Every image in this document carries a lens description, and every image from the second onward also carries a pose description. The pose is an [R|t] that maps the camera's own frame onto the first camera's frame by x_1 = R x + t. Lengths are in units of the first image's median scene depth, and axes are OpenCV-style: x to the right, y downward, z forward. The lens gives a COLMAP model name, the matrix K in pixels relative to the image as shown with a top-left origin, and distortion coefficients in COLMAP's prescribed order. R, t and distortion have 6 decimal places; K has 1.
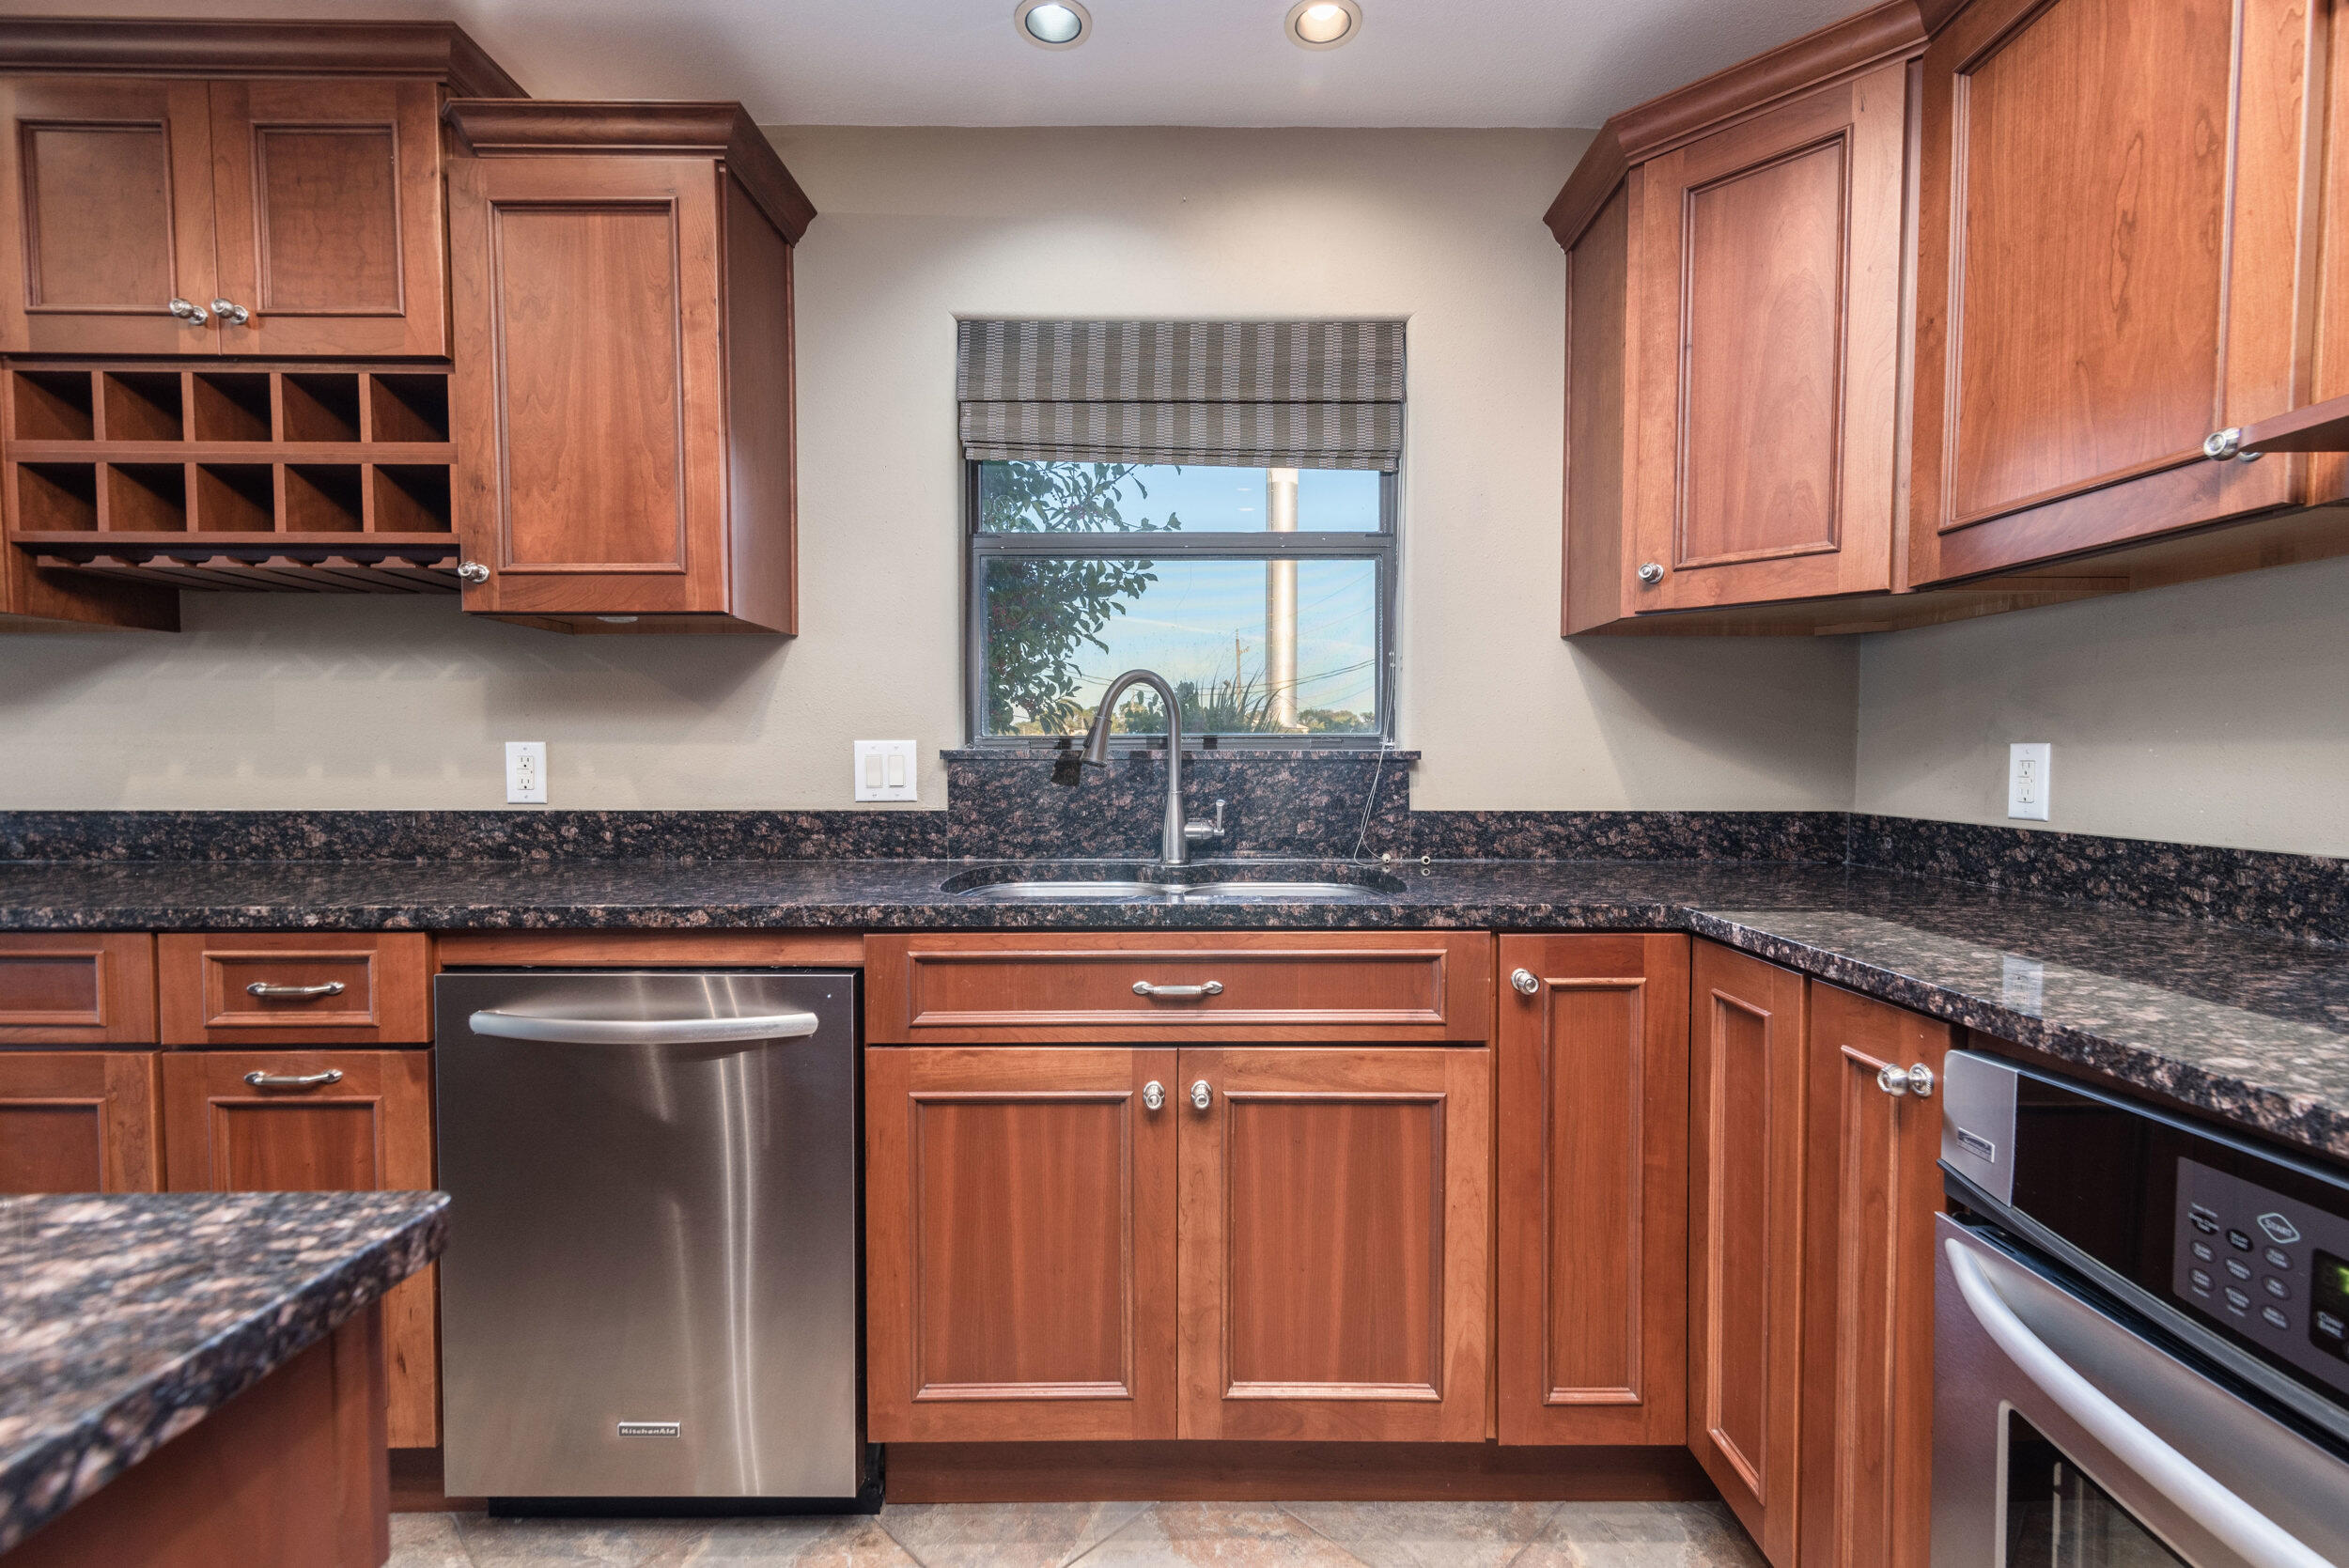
lens RADIAL K [[1064.8, 0, 1191.4], [0, 1064.8, 788.2], [0, 0, 1]] dist [0.015476, -0.002079]
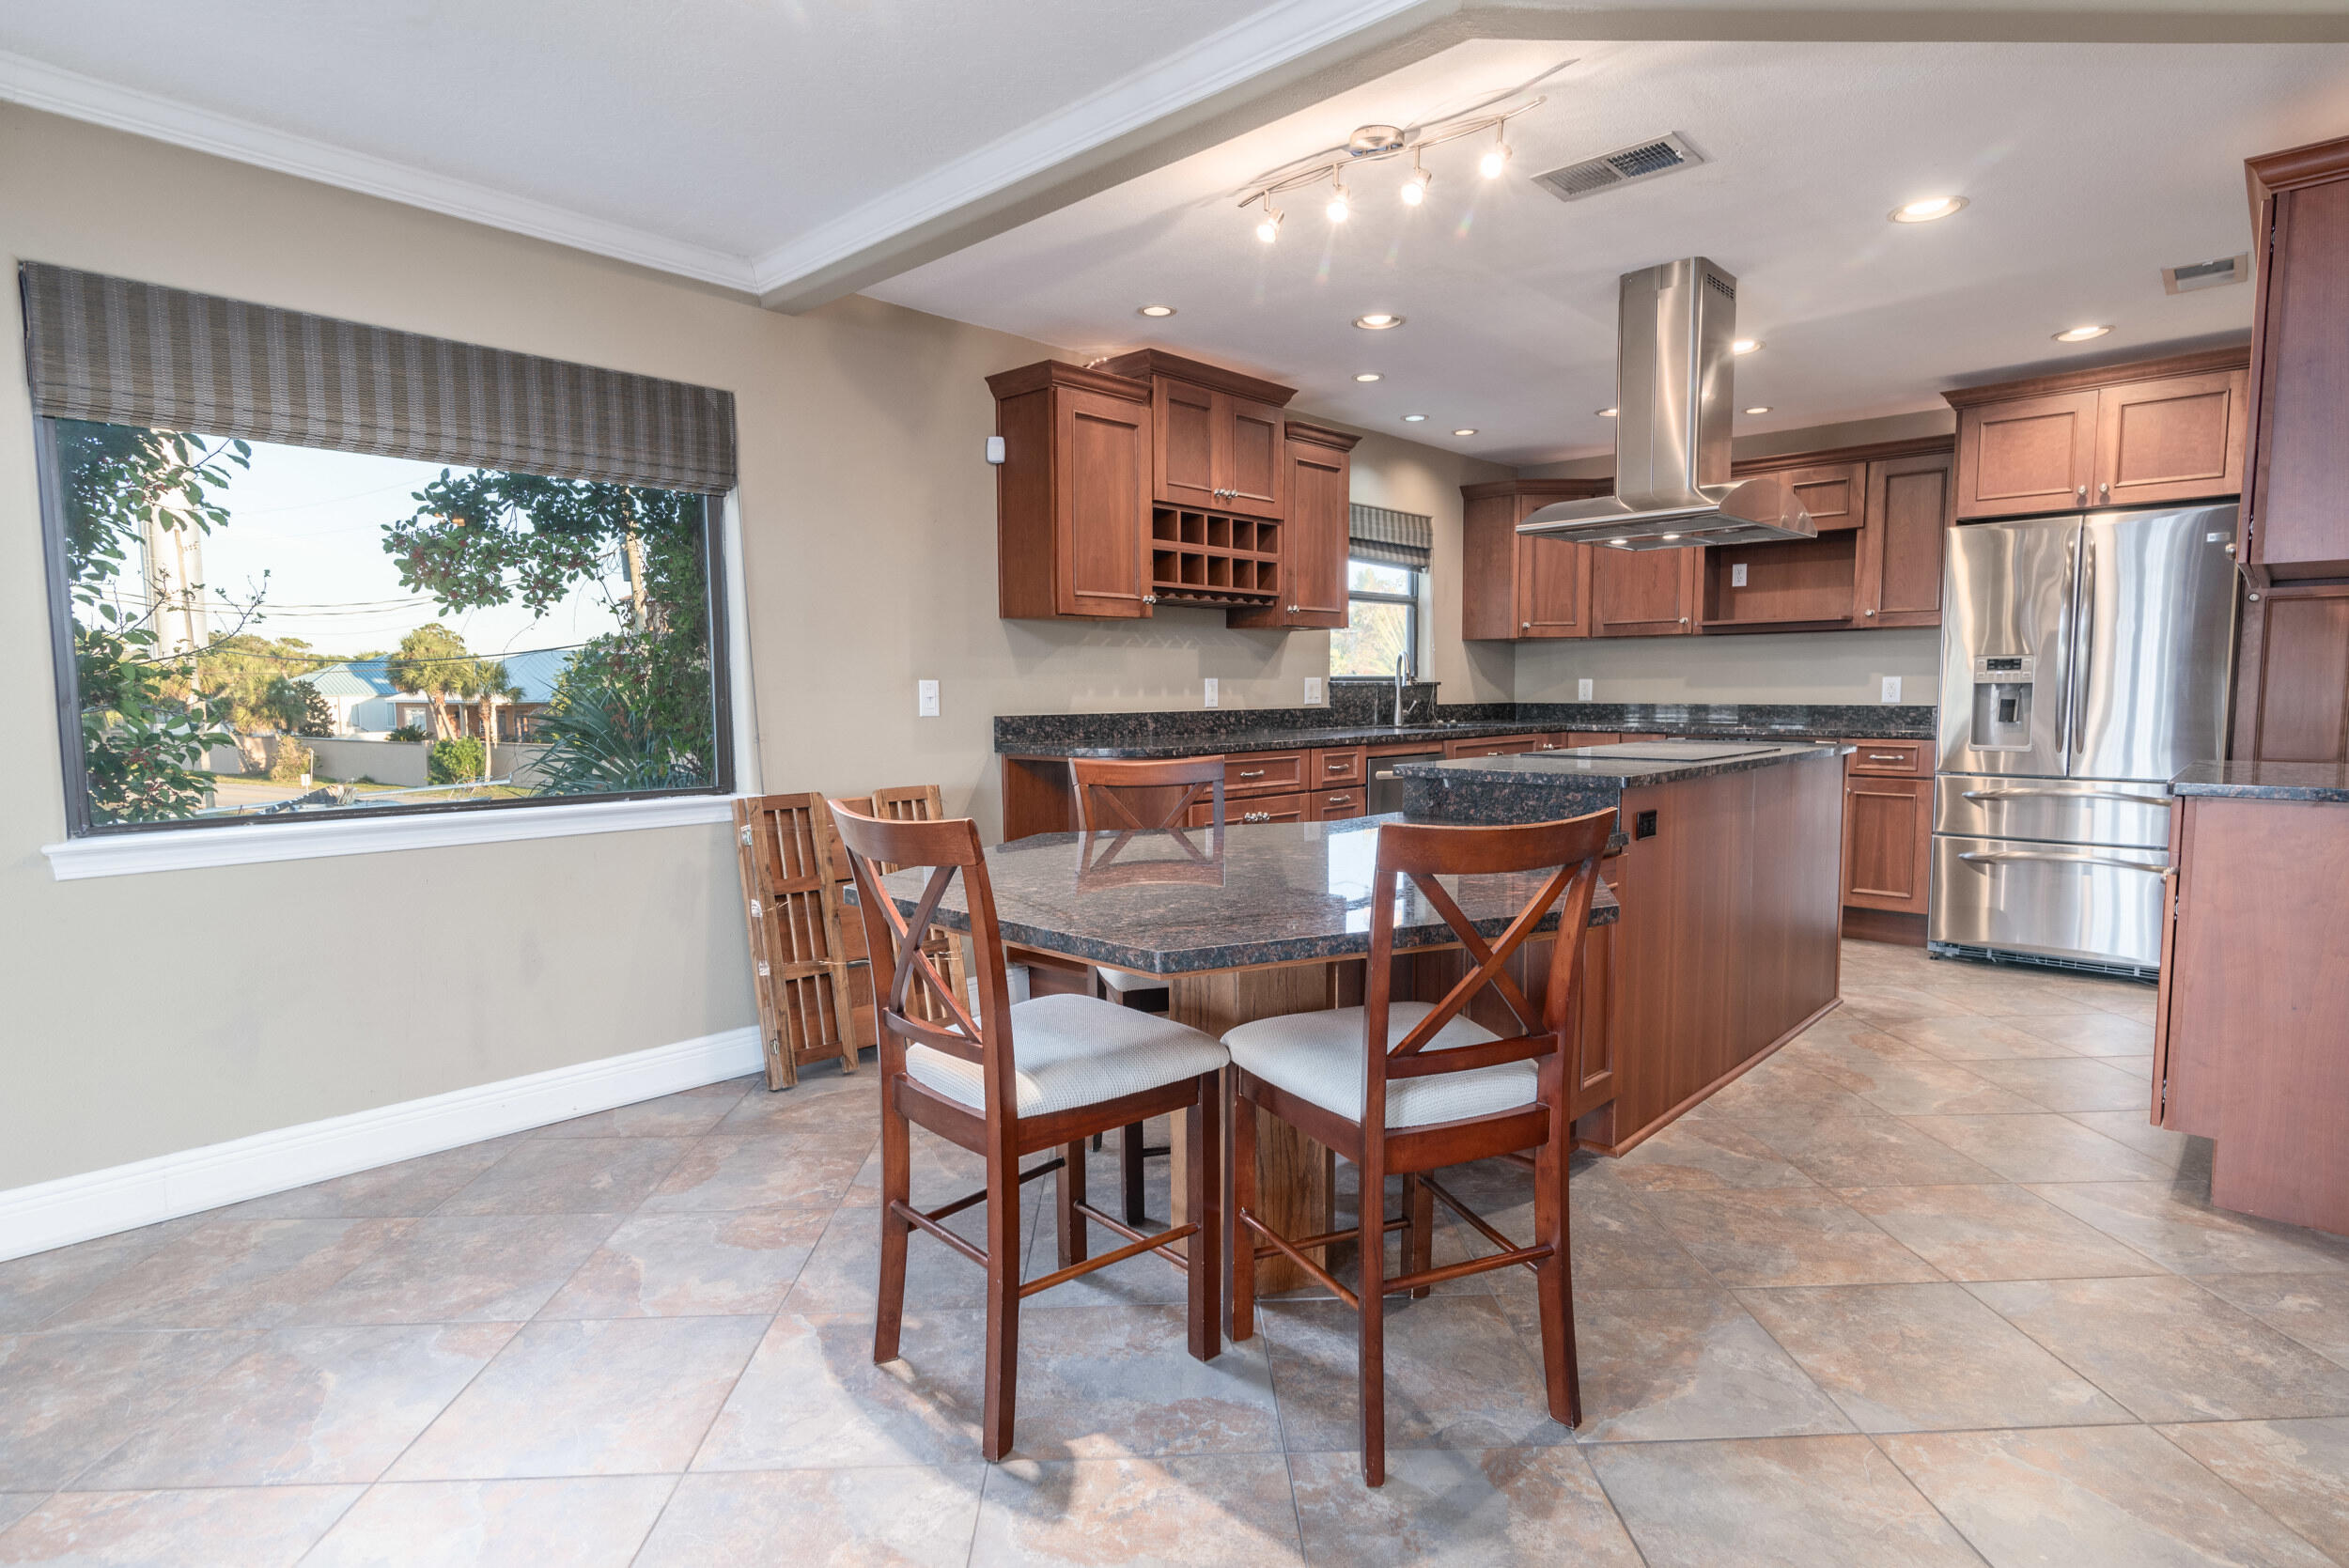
lens RADIAL K [[1200.8, 0, 1178.6], [0, 1200.8, 787.1], [0, 0, 1]] dist [0.003487, 0.000445]
pose [[0.689252, -0.064920, 0.721607, -2.794798], [0.031453, 0.997720, 0.059717, 0.032933], [-0.723839, -0.018464, 0.689722, -0.704000]]
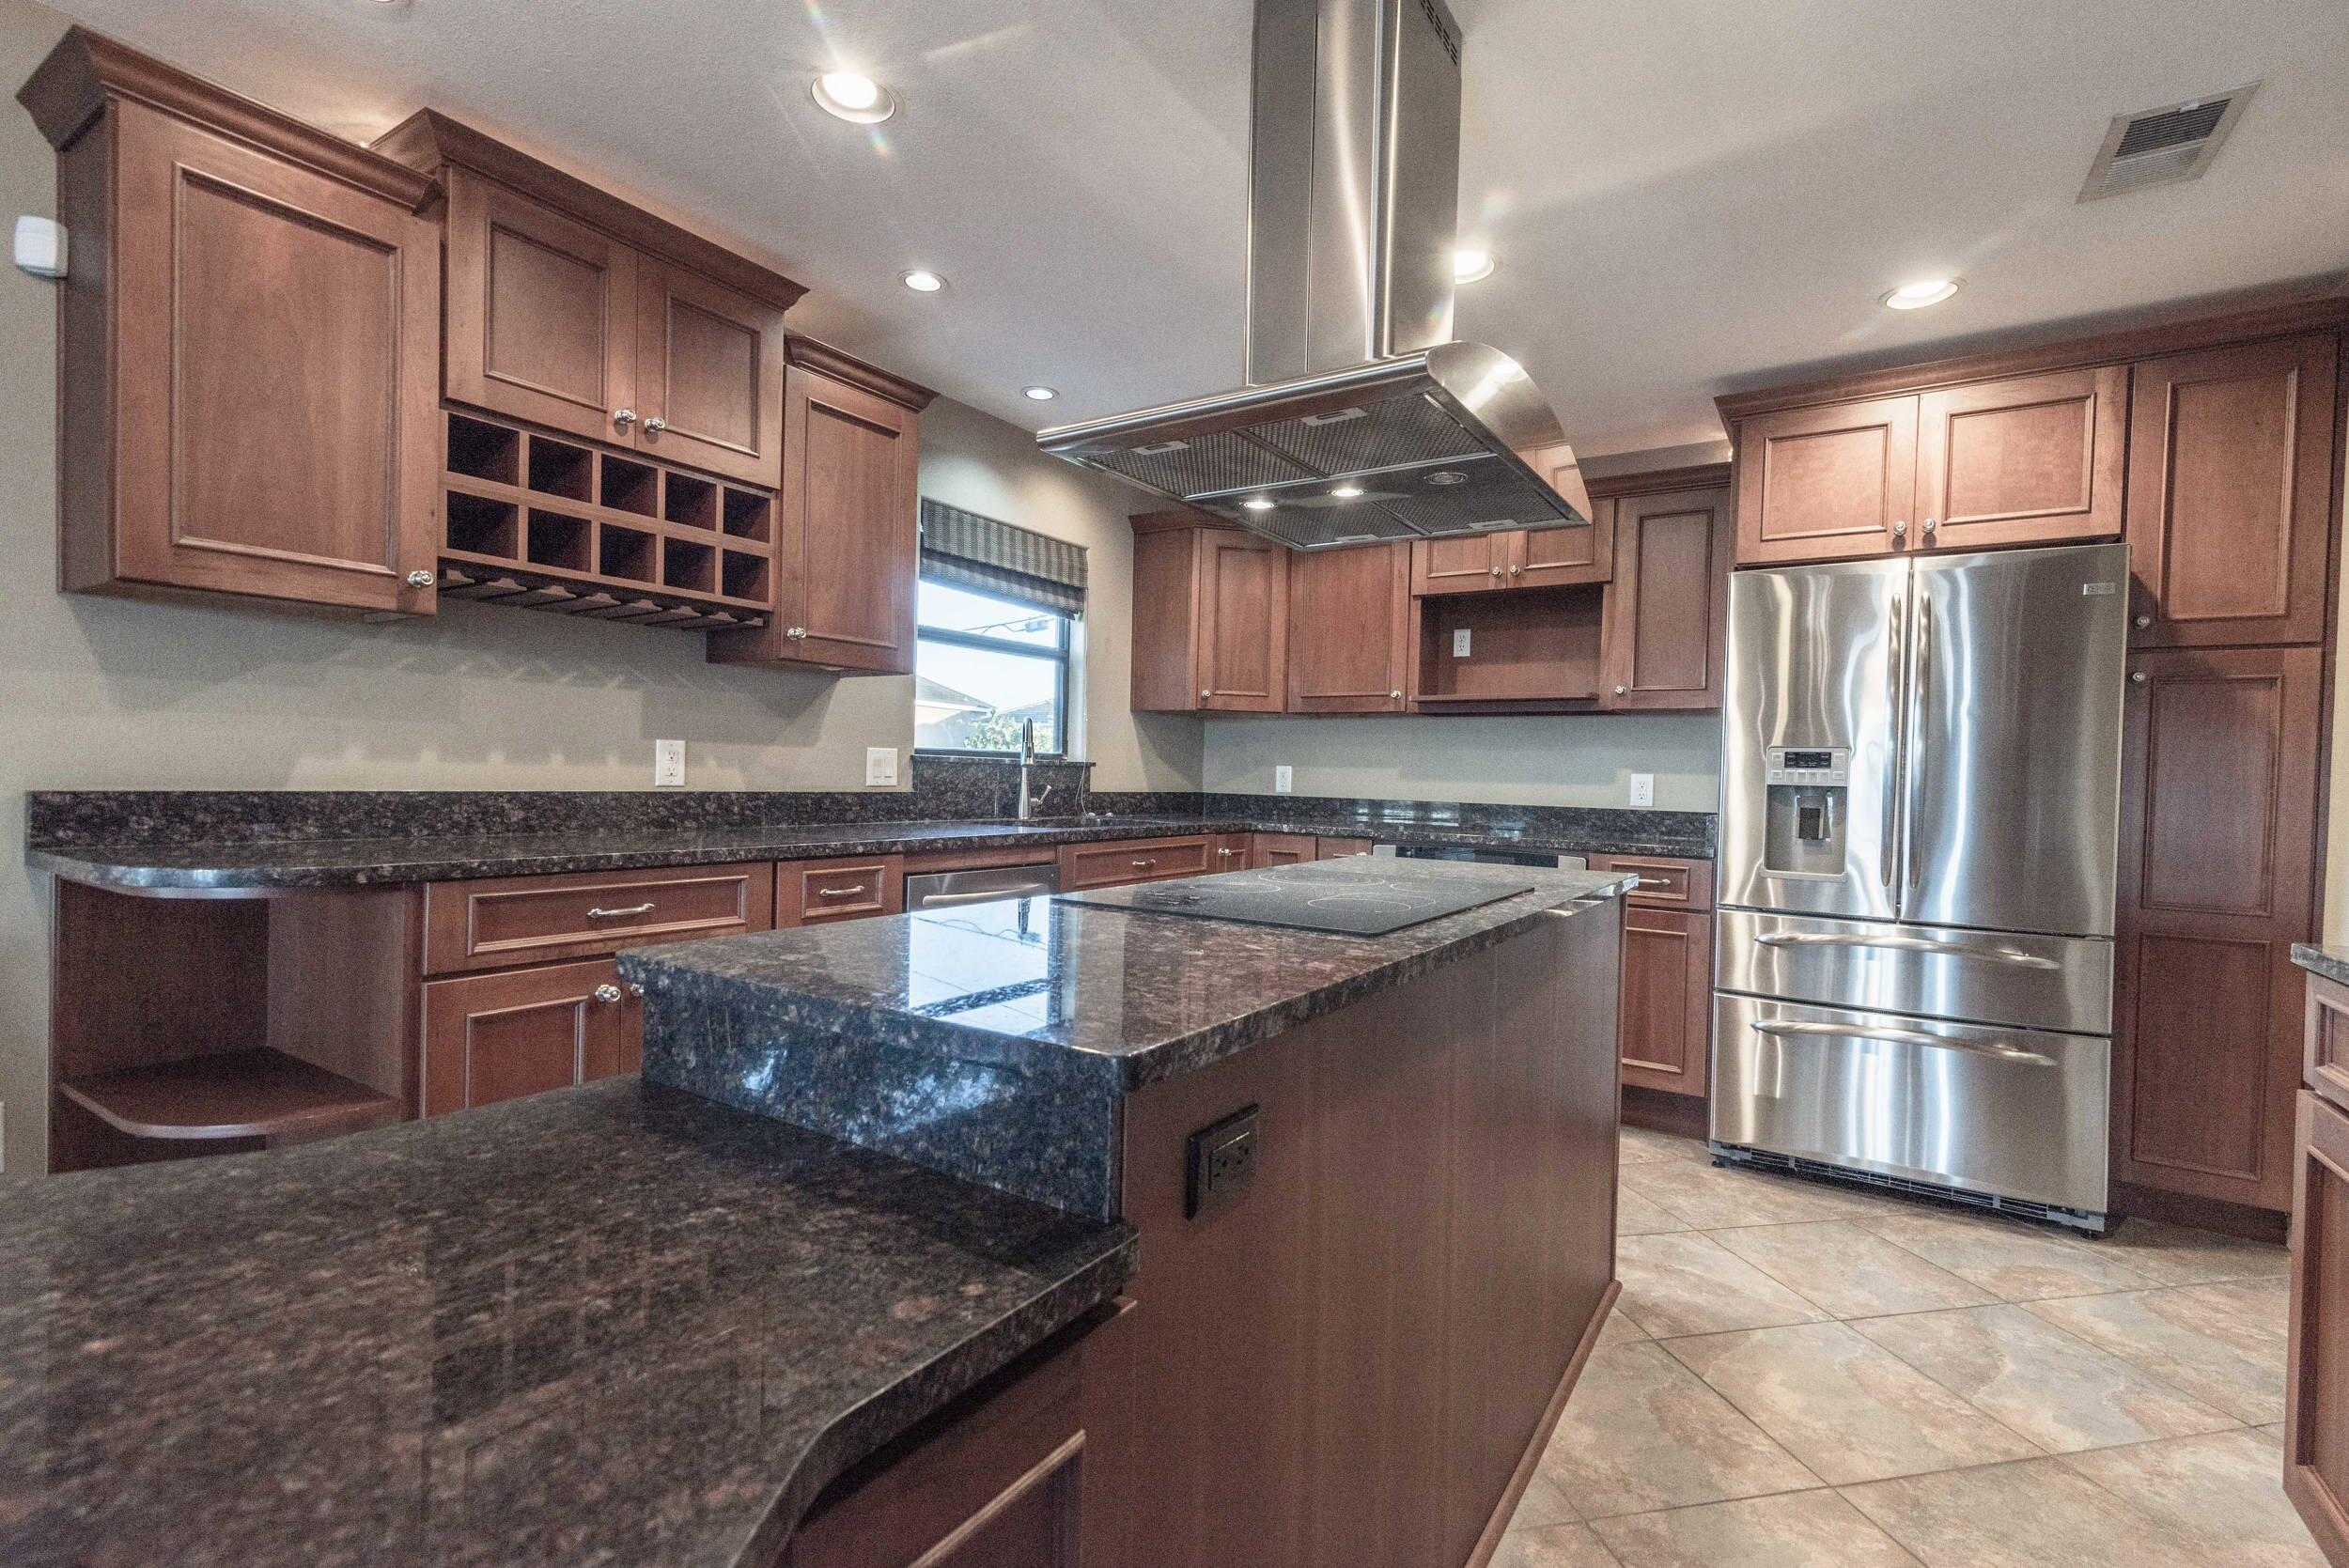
lens RADIAL K [[1064.8, 0, 1185.2], [0, 1064.8, 786.7], [0, 0, 1]] dist [0.015476, -0.002079]
pose [[0.545489, 0.003698, 0.838110, -1.607605], [0.002627, 0.999978, -0.006122, 0.028561], [-0.838114, 0.005542, 0.545467, -0.297603]]
